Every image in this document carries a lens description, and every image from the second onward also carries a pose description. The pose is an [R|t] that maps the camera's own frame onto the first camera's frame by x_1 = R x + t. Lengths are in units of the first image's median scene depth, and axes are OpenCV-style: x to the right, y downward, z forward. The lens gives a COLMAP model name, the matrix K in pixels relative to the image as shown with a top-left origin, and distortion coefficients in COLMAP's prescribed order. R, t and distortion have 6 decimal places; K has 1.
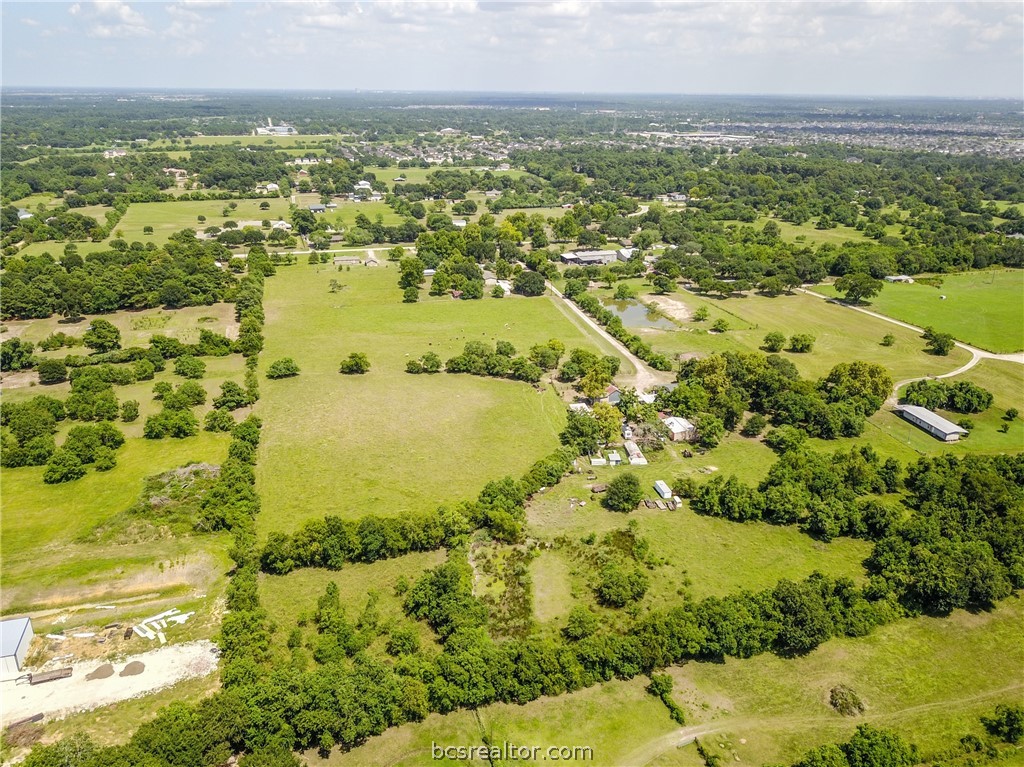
lens RADIAL K [[782.6, 0, 512.0], [0, 782.6, 383.5], [0, 0, 1]] dist [0.006095, 0.000353]
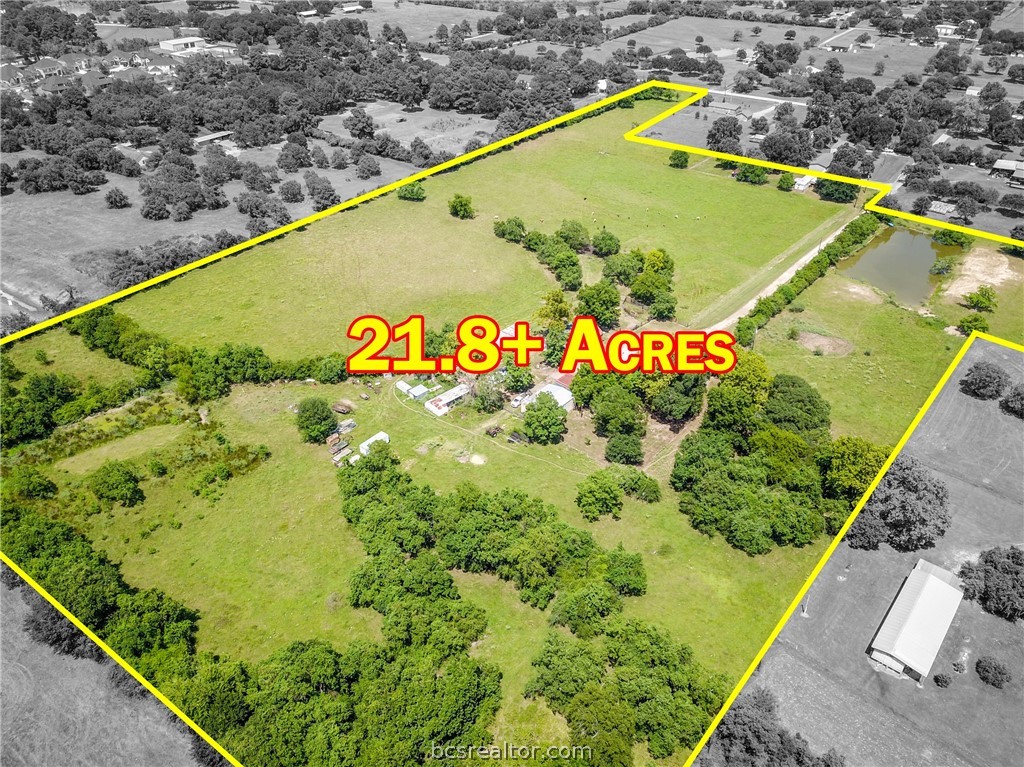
lens RADIAL K [[783.8, 0, 512.0], [0, 783.8, 383.5], [0, 0, 1]] dist [-0.001879, 0.004914]
pose [[0.615462, 0.422045, -0.665646, 0.556286], [-0.280430, 0.906544, 0.315496, -0.147510], [0.736591, -0.007508, 0.676297, 0.412210]]
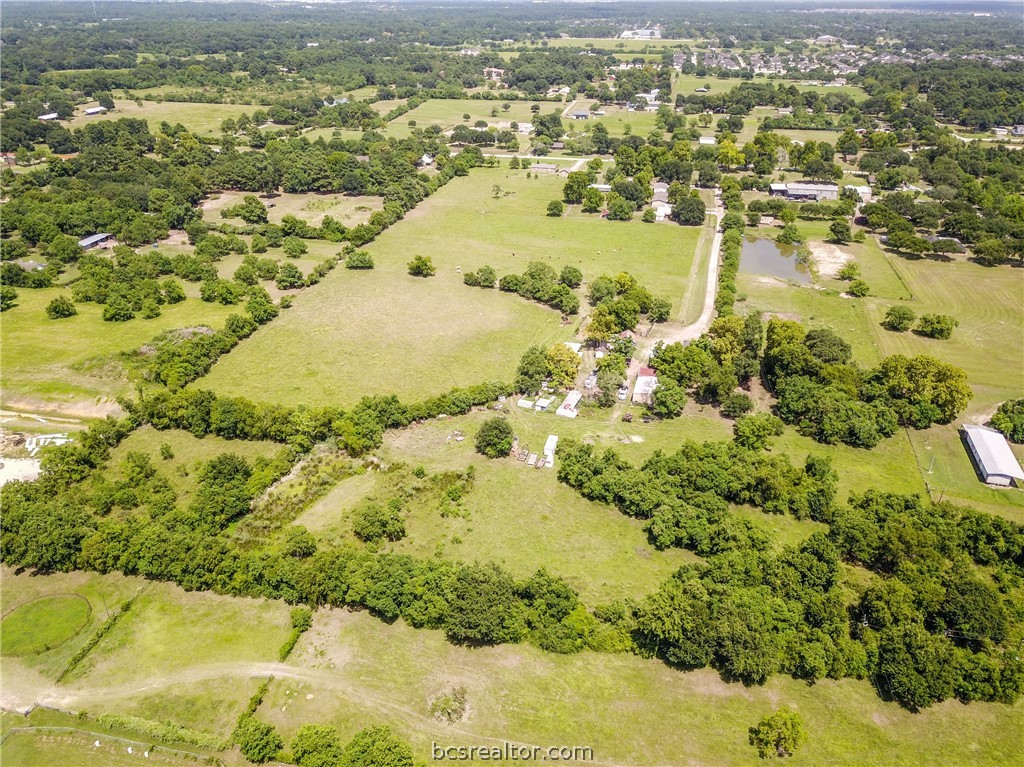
lens RADIAL K [[782.6, 0, 512.0], [0, 782.6, 383.5], [0, 0, 1]] dist [0.006095, 0.000353]
pose [[0.883130, 0.210019, -0.419492, 0.372515], [-0.164669, 0.976073, 0.142005, -0.040992], [0.439279, -0.056332, 0.896583, 0.122618]]
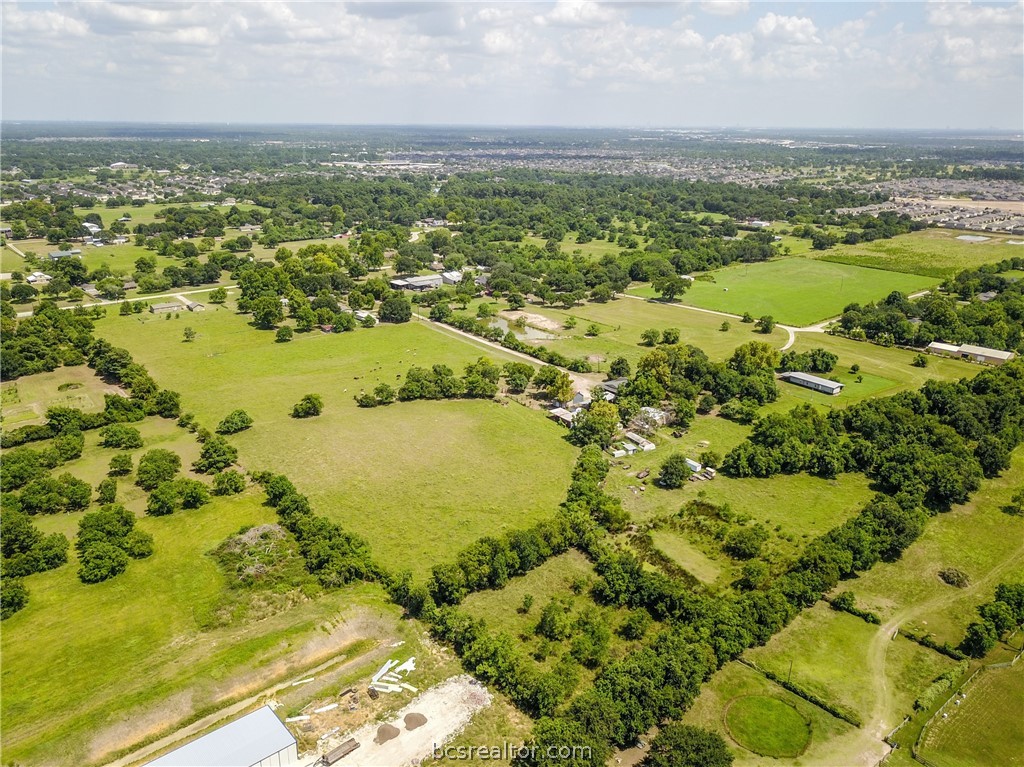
lens RADIAL K [[782.6, 0, 512.0], [0, 782.6, 383.5], [0, 0, 1]] dist [0.006095, 0.000353]
pose [[0.911074, -0.132481, 0.390375, -0.346846], [0.145820, 0.989301, -0.004583, -0.011960], [-0.385591, 0.061100, 0.920645, 0.021660]]
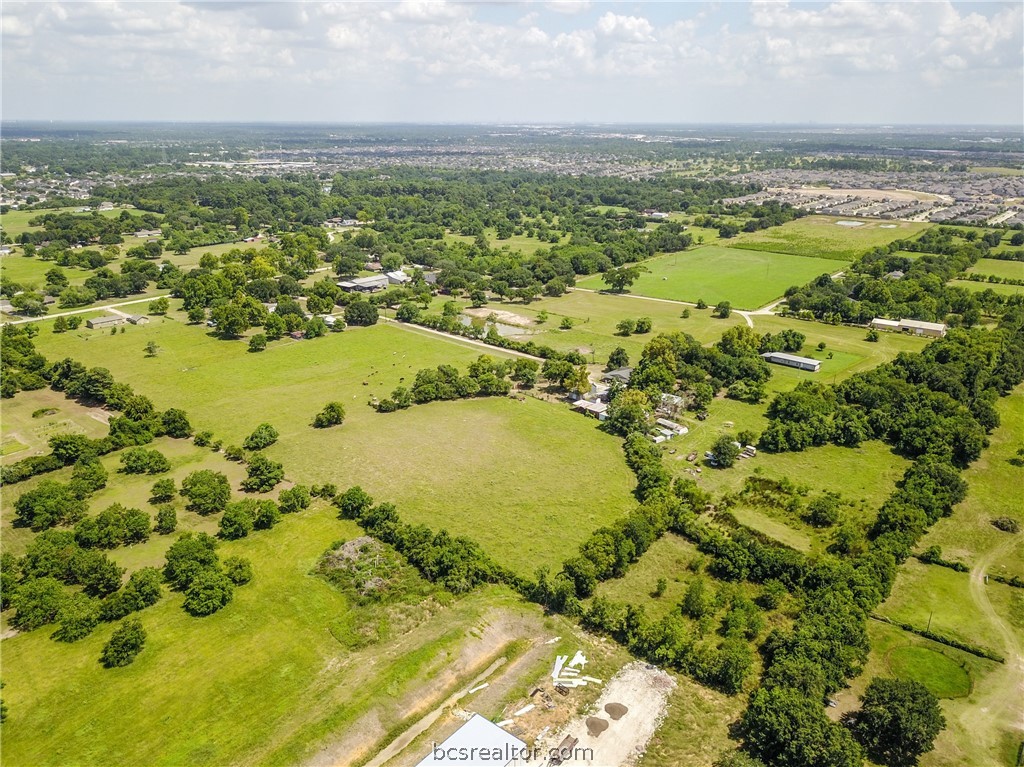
lens RADIAL K [[782.6, 0, 512.0], [0, 782.6, 383.5], [0, 0, 1]] dist [0.006095, 0.000353]
pose [[0.821942, -0.188692, 0.537408, -0.518303], [0.205245, 0.978264, 0.029570, -0.045229], [-0.531306, 0.085995, 0.842804, 0.104873]]
